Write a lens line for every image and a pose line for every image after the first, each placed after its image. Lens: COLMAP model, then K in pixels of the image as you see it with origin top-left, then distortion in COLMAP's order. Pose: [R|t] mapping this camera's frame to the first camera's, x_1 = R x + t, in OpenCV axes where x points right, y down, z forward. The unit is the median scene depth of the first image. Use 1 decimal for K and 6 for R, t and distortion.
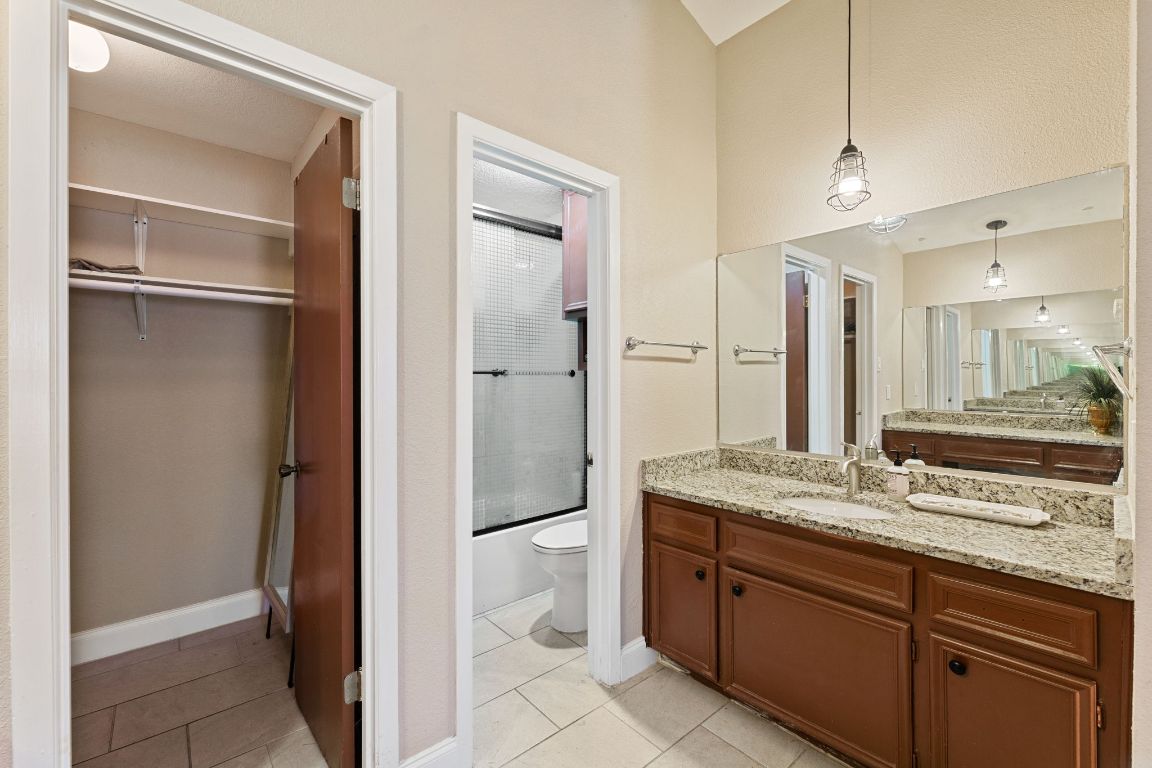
lens RADIAL K [[480.5, 0, 578.7], [0, 480.5, 379.1], [0, 0, 1]] dist [-0.000375, -0.000304]
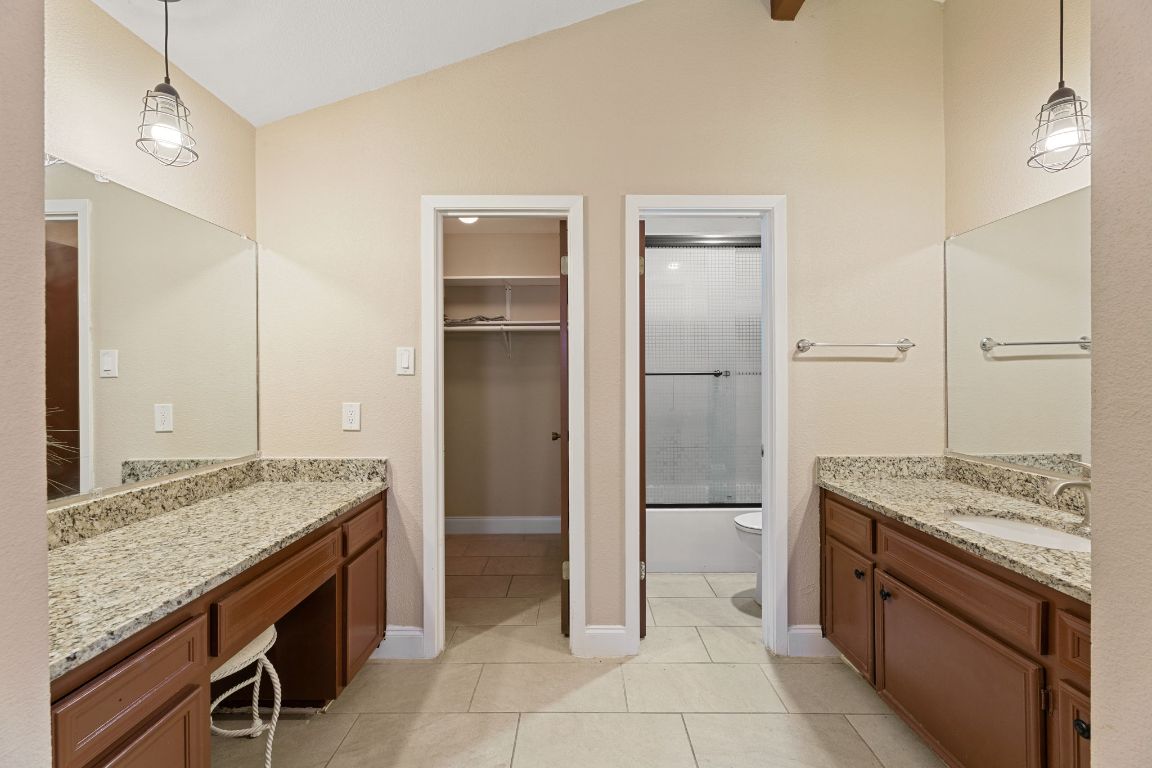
lens RADIAL K [[463.2, 0, 574.4], [0, 463.2, 378.0], [0, 0, 1]] dist [-0.000748, -0.000259]
pose [[0.751396, -0.003208, -0.659844, 0.403548], [0.004115, 0.999992, -0.000175, -0.004711], [0.659839, -0.002584, 0.751403, -0.108748]]
